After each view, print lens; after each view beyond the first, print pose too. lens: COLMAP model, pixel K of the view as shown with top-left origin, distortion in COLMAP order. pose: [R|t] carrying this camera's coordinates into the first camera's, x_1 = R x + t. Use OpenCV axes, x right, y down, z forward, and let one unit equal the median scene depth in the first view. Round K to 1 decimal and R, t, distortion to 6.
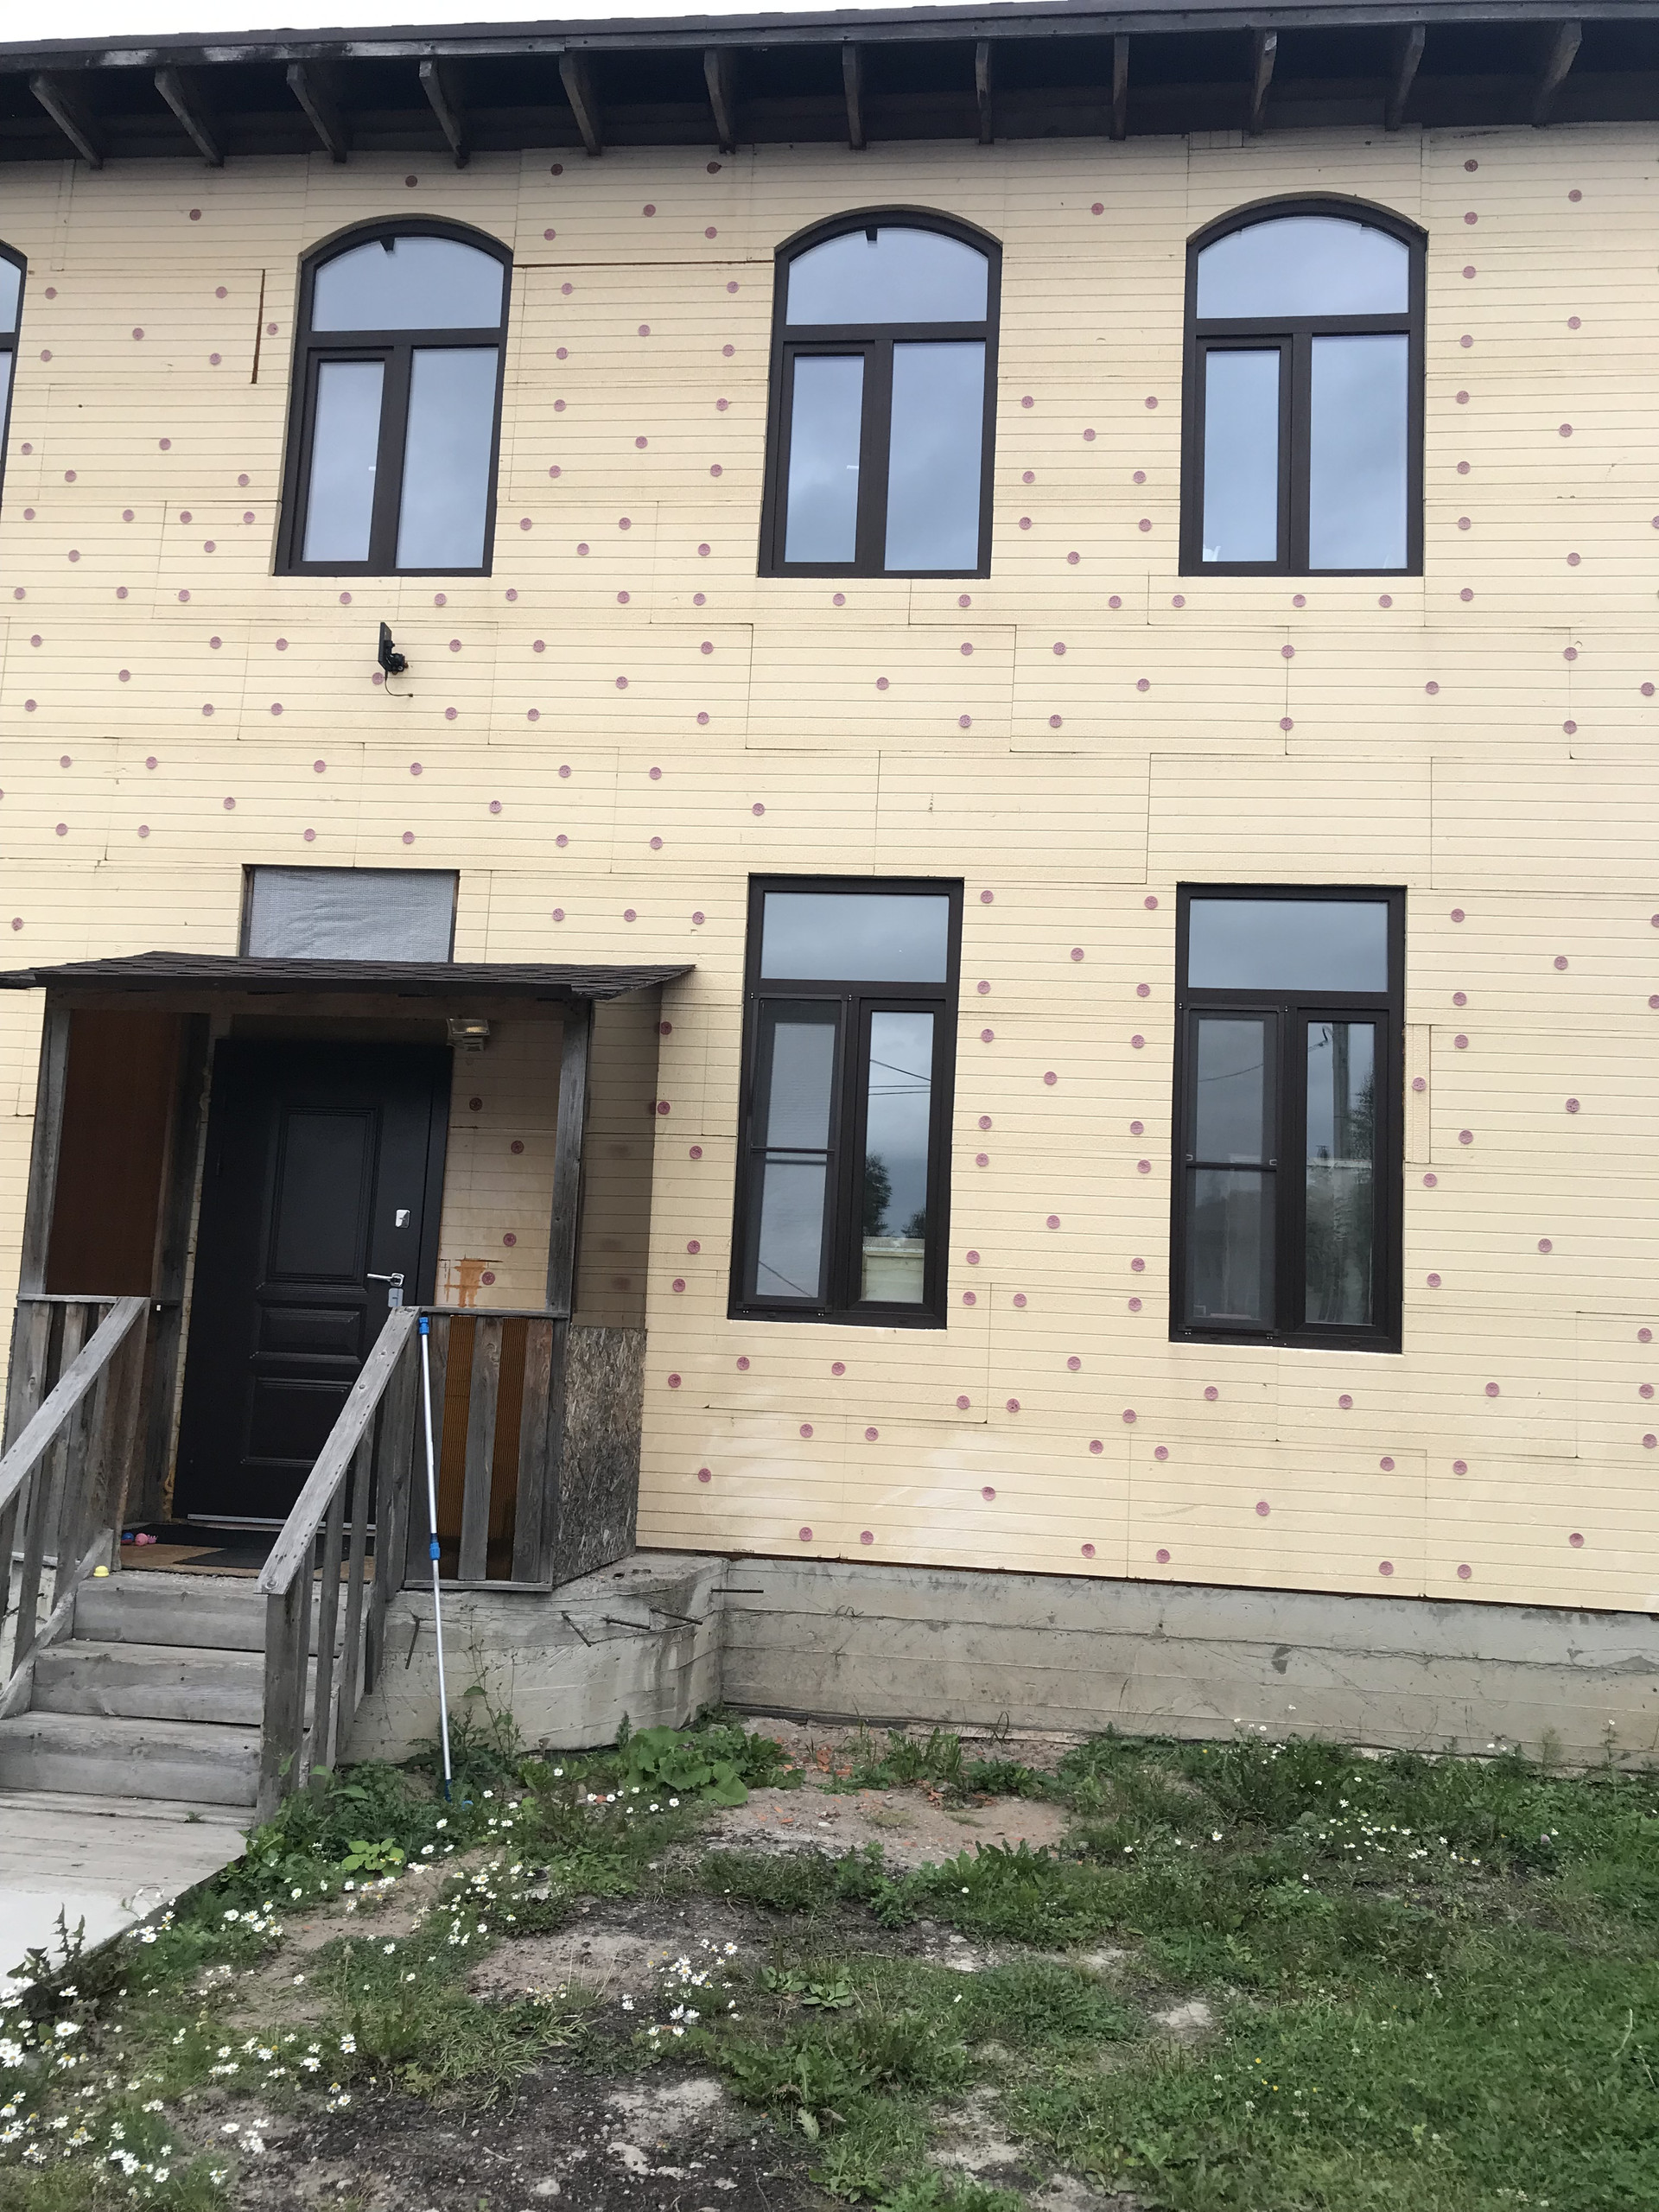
lens RADIAL K [[1811.7, 0, 825.1], [0, 1811.7, 1100.4], [0, 0, 1]] dist [0.017326, -0.008939]
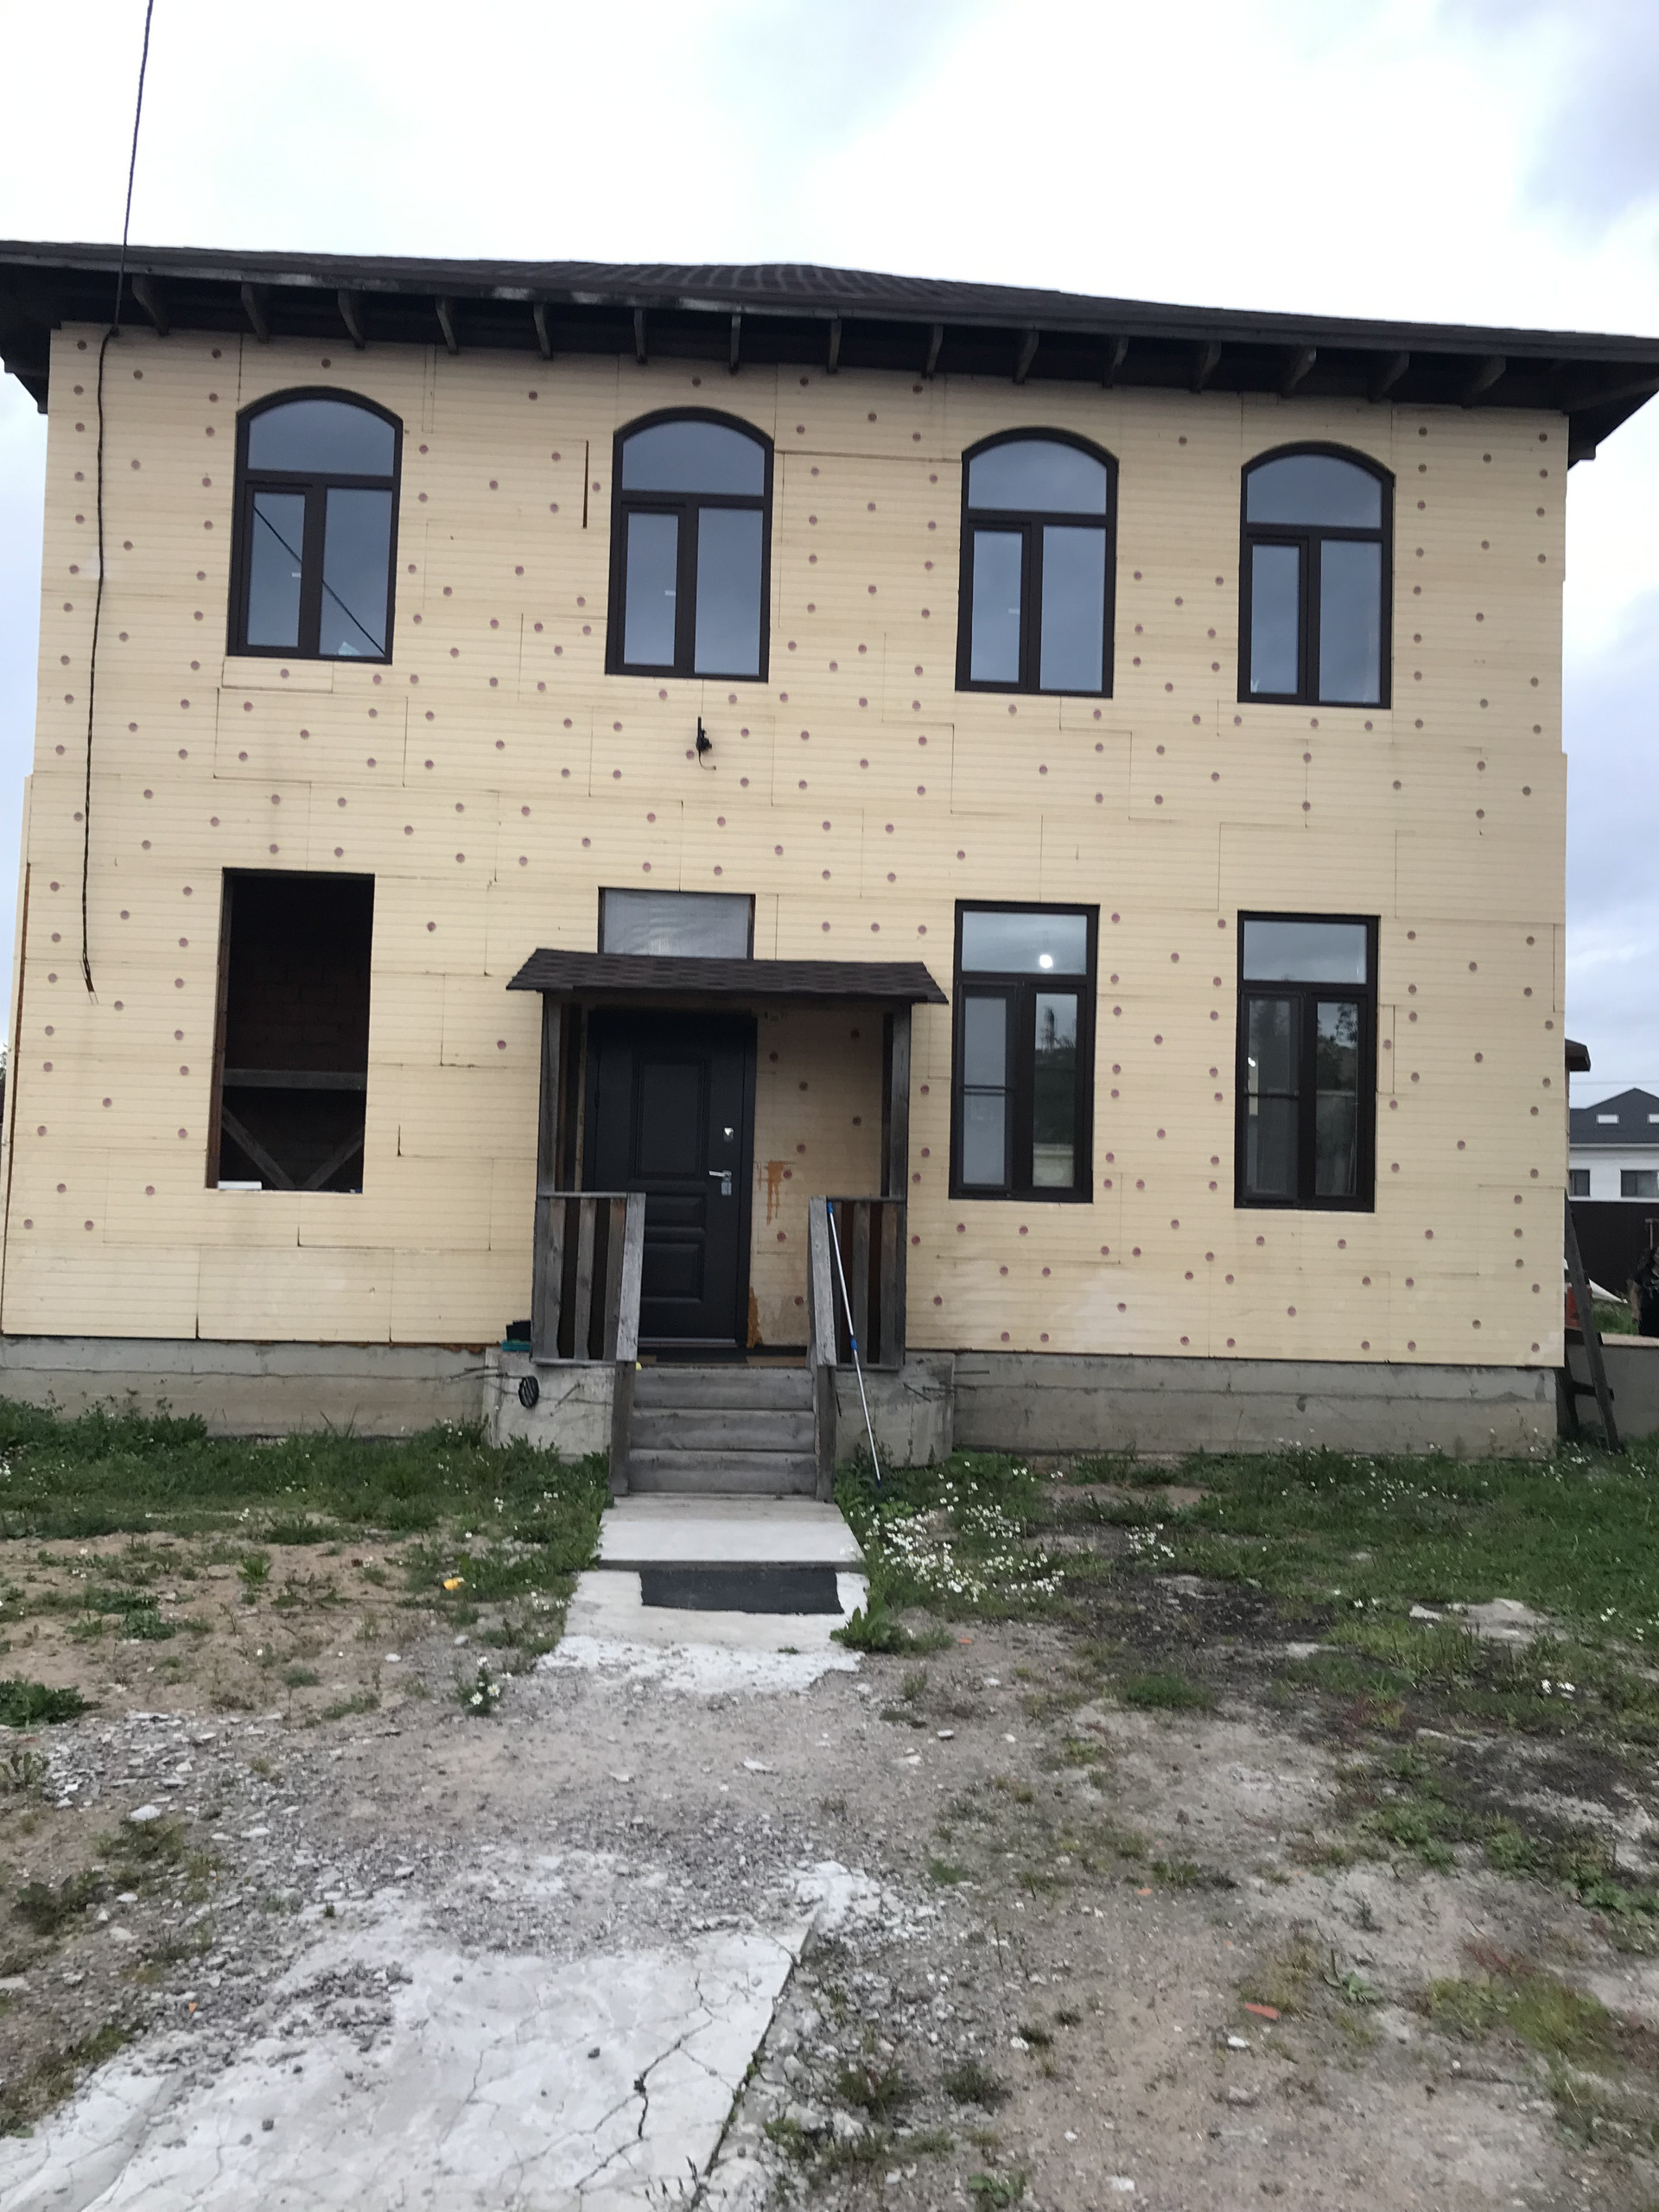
lens RADIAL K [[1806.4, 0, 824.0], [0, 1806.4, 1114.1], [0, 0, 1]] dist [0.105913, -0.338185]
pose [[0.984960, -0.010913, 0.172439, -0.407479], [-0.003669, 0.996457, 0.084020, -0.075020], [-0.172745, -0.083389, 0.981430, -0.449491]]
